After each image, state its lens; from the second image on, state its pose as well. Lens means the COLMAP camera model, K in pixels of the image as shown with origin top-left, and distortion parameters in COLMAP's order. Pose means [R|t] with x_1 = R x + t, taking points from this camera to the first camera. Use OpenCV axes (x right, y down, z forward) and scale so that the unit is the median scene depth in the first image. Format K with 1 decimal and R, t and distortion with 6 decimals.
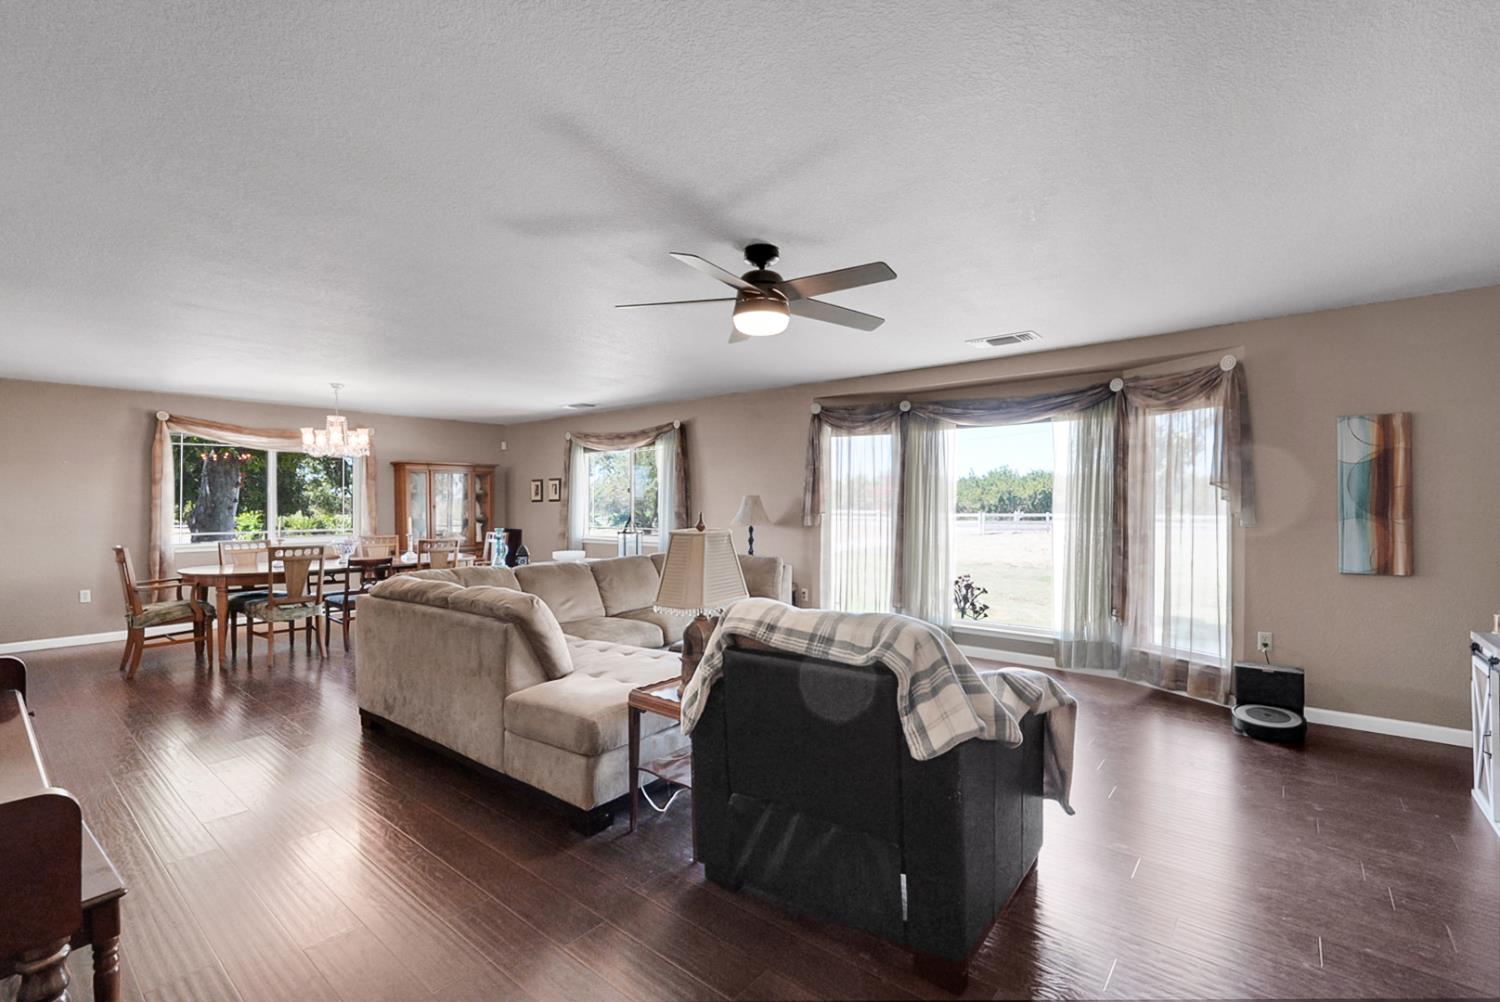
lens RADIAL K [[641.9, 0, 750.9], [0, 641.9, 514.3], [0, 0, 1]] dist [-0.020212, 0.000245]
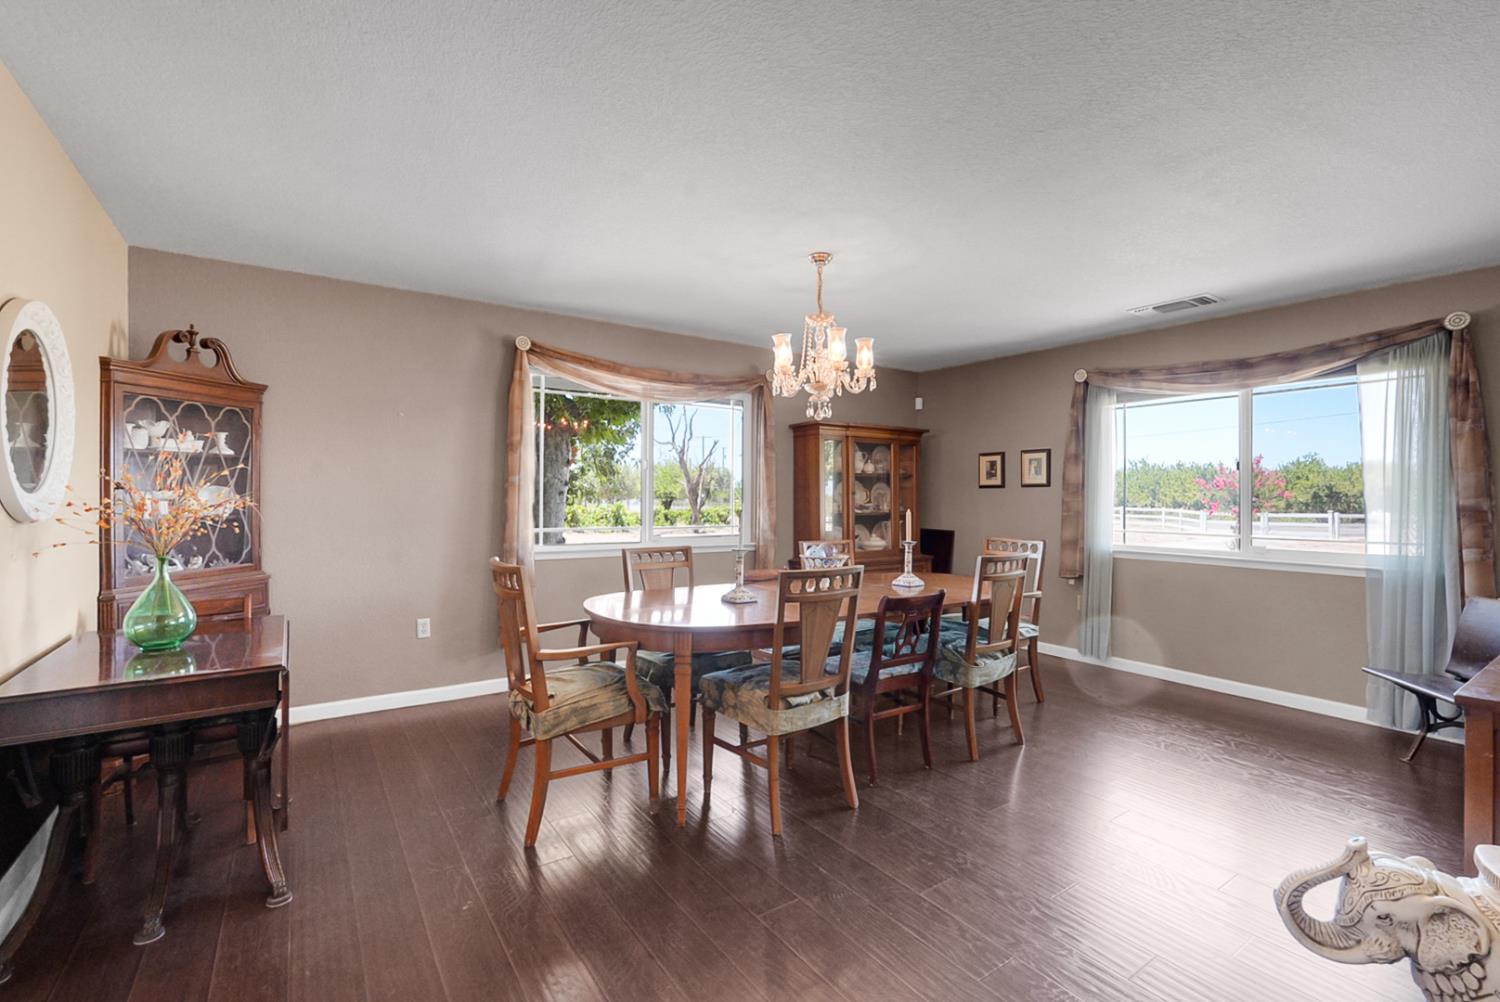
lens RADIAL K [[664.7, 0, 746.0], [0, 664.7, 498.1], [0, 0, 1]] dist [-0.004886, 0.000824]
pose [[0.953975, 0.011743, -0.299655, -0.518532], [-0.016099, 0.999798, -0.012071, 0.003208], [0.299452, 0.016339, 0.953971, 0.434490]]
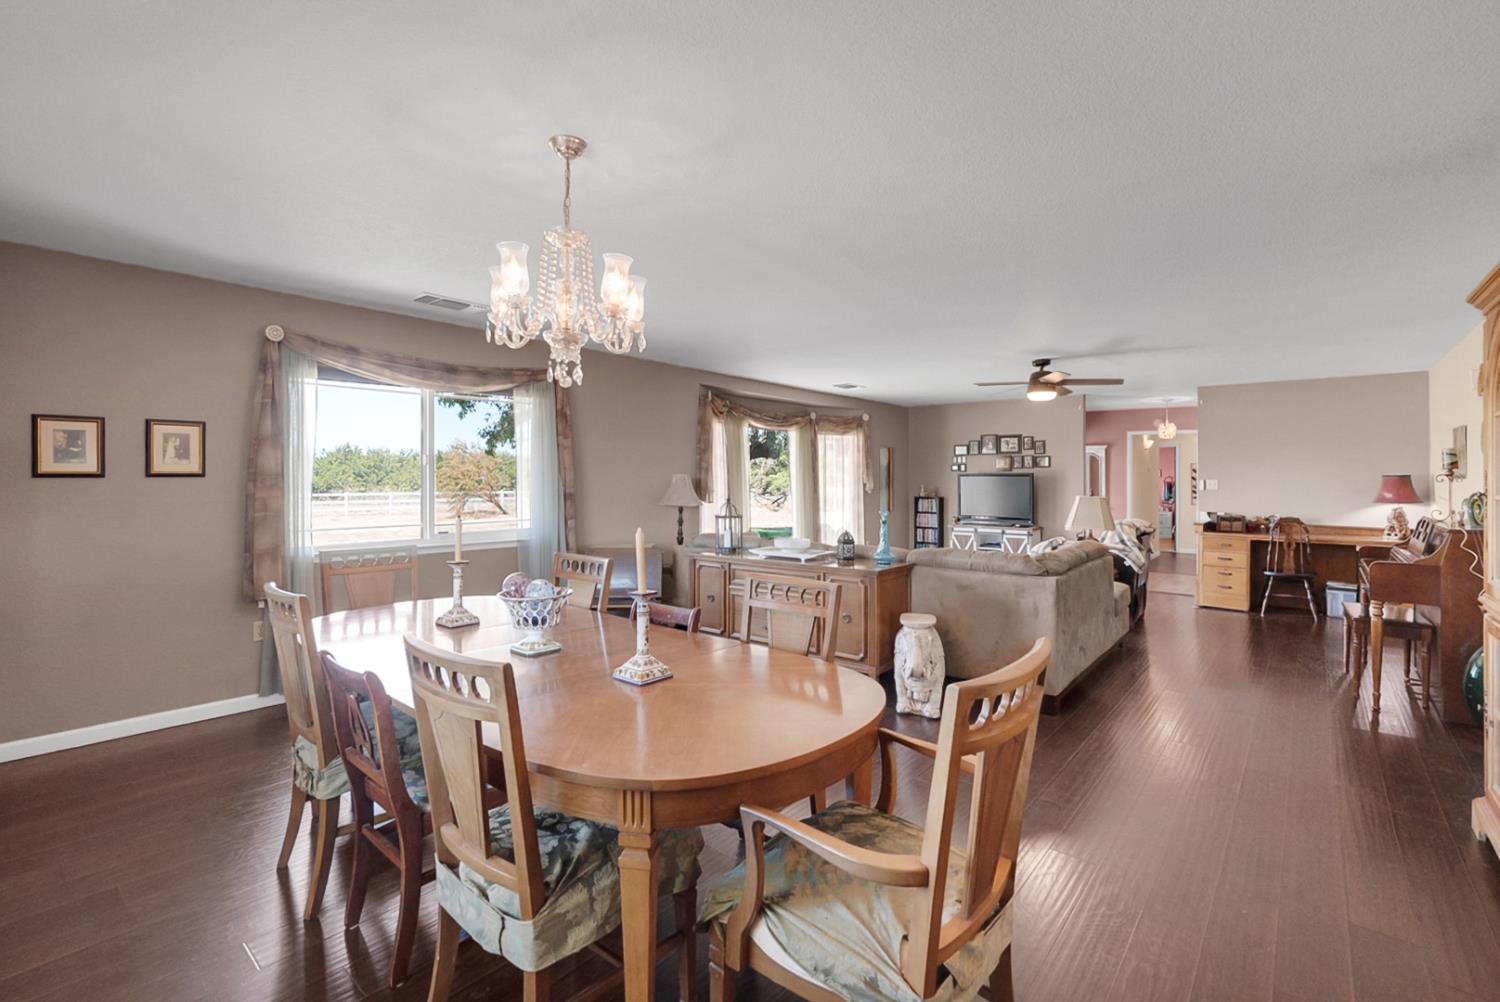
lens RADIAL K [[679.4, 0, 755.2], [0, 679.4, 475.7], [0, 0, 1]] dist [-0.000376, 0.000681]
pose [[0.010576, 0.009922, 0.999895, -0.993751], [0.015505, 0.999829, -0.010086, -0.015377], [-0.999824, 0.015610, 0.010421, 0.869185]]
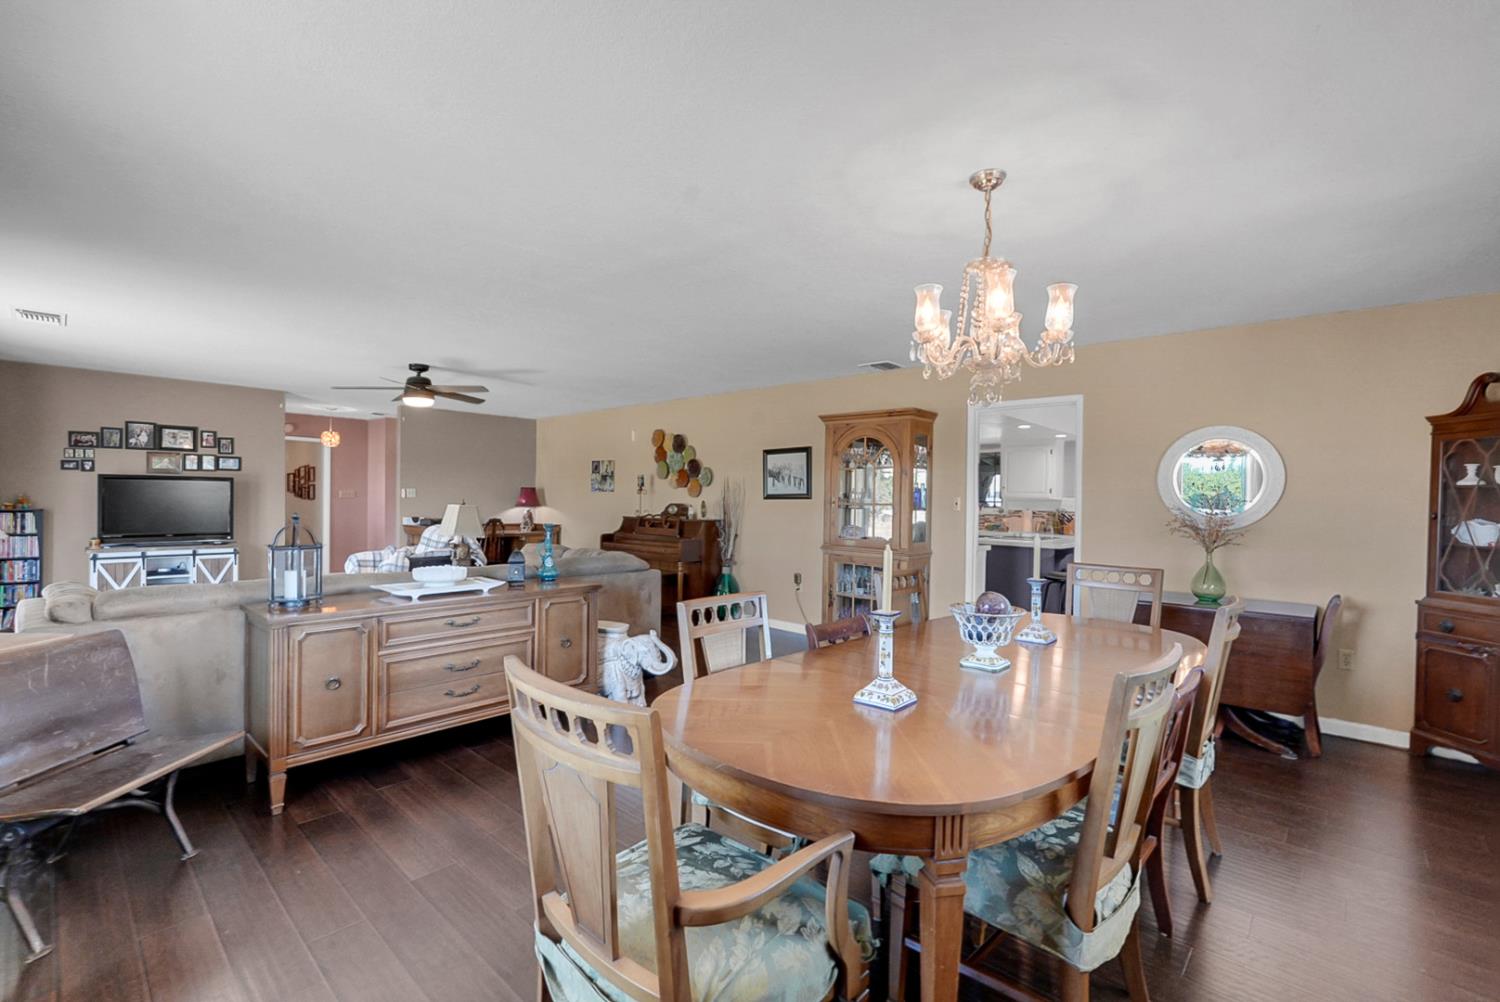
lens RADIAL K [[634.5, 0, 750.0], [0, 634.5, 501.0], [0, 0, 1]] dist [0.014600, 0.000215]
pose [[-0.995207, -0.012845, 0.096941, -0.551048], [-0.010488, 0.999638, 0.024781, -0.022228], [-0.097224, 0.023646, -0.994982, 1.319530]]
